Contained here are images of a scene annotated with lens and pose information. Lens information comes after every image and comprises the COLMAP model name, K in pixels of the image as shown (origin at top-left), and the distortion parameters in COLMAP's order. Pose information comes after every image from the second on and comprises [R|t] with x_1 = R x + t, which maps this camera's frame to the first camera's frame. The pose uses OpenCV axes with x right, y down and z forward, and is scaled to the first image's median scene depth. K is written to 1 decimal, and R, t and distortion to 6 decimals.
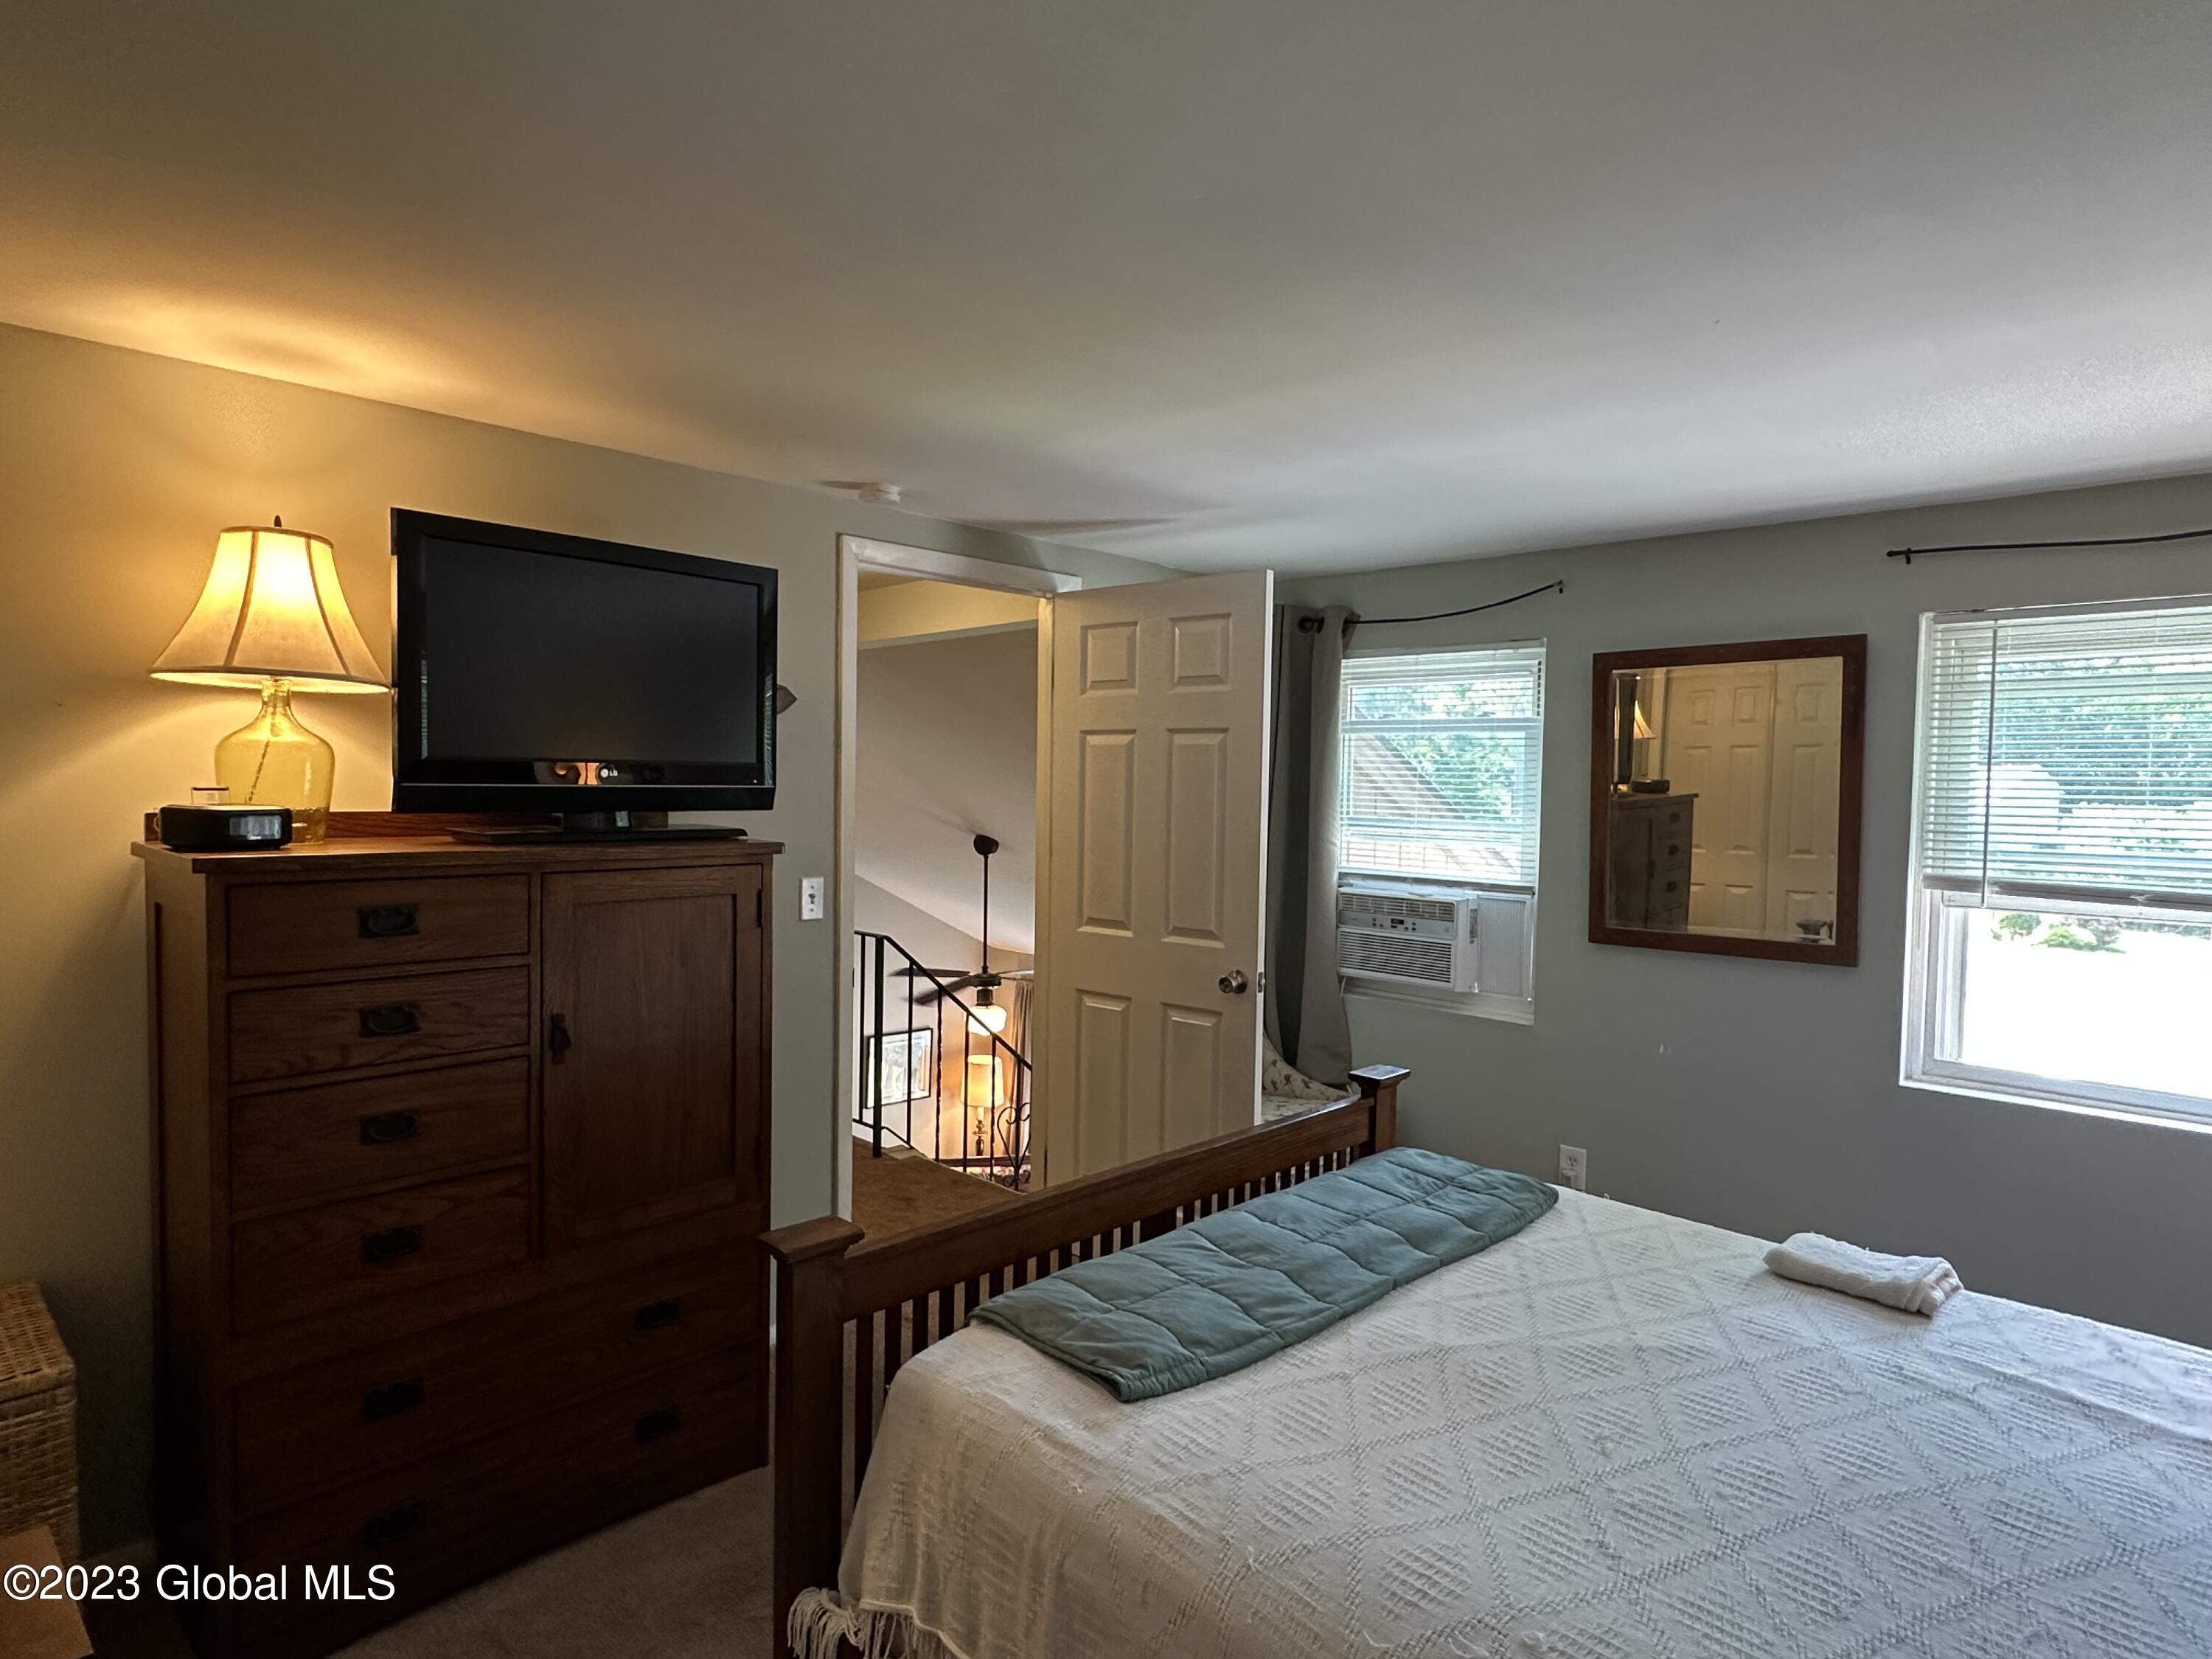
lens RADIAL K [[1235.0, 0, 1105.1], [0, 1235.0, 830.6], [0, 0, 1]] dist [-0.003689, 0.000882]
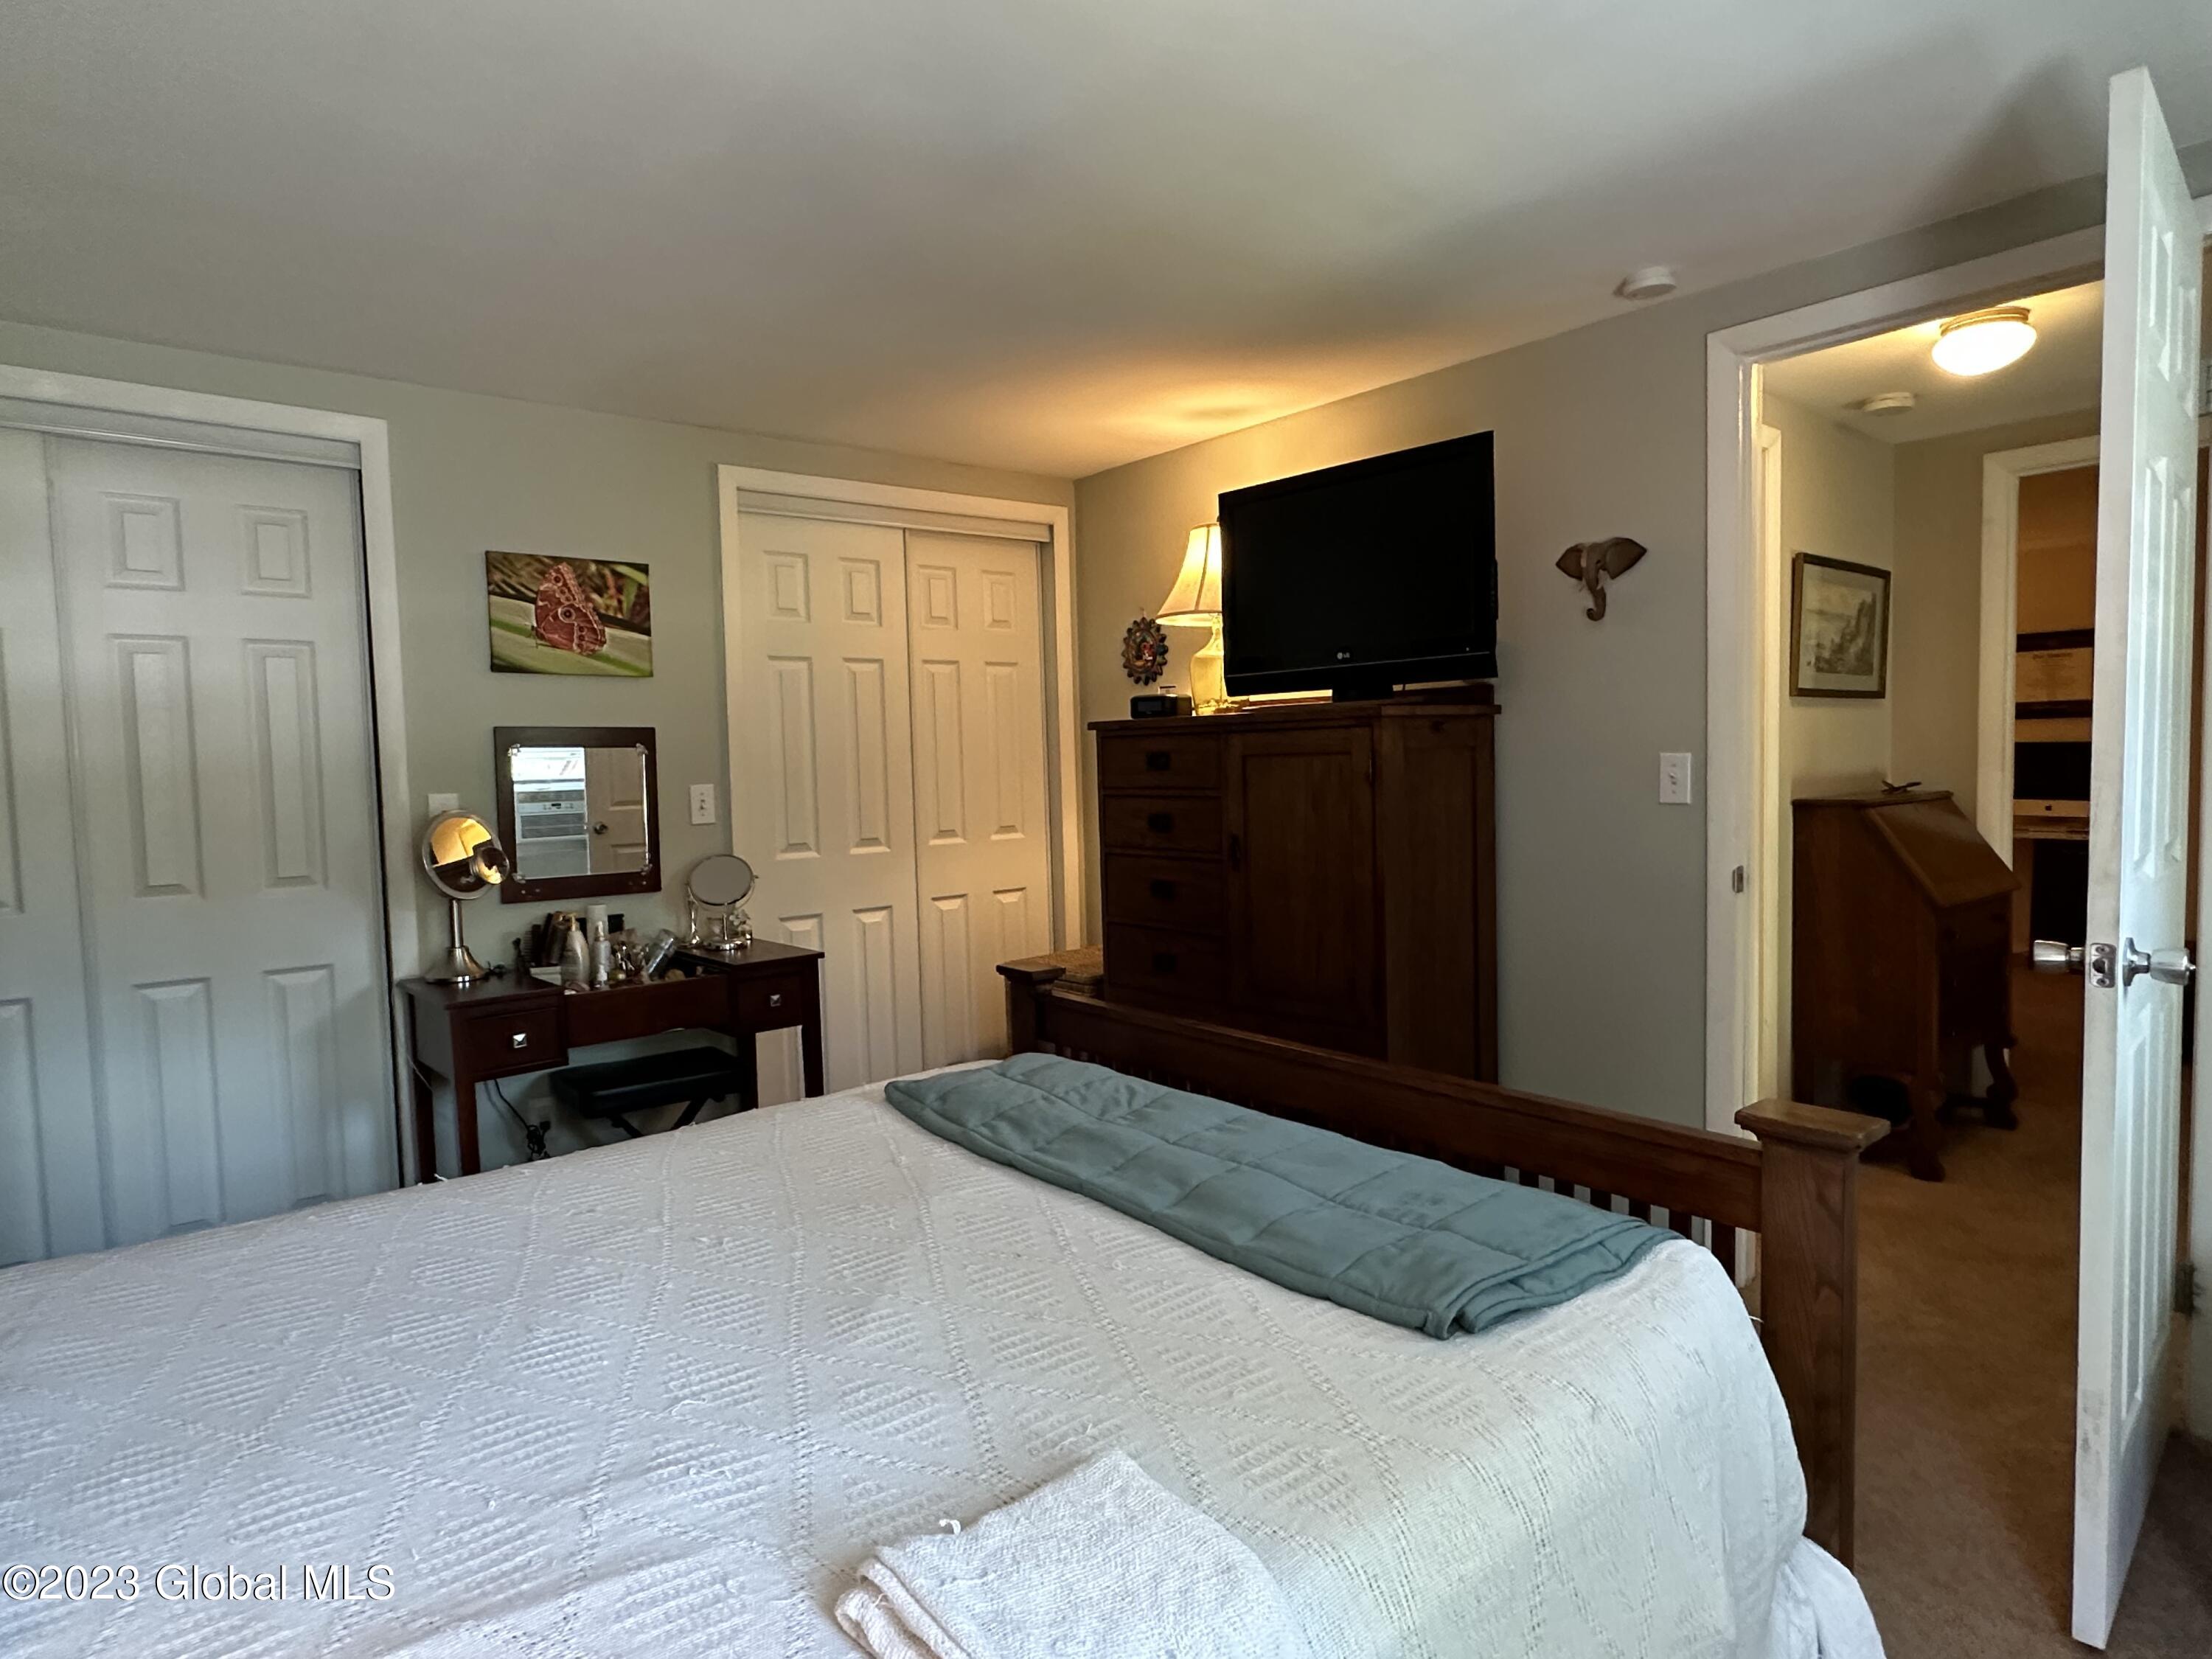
lens RADIAL K [[1235.0, 0, 1095.3], [0, 1235.0, 830.2], [0, 0, 1]] dist [-0.003689, 0.000882]
pose [[-0.106923, 0.045924, -0.993206, 1.048786], [-0.009434, 0.998841, 0.047200, 0.088425], [0.994223, 0.014417, -0.106366, 1.096296]]
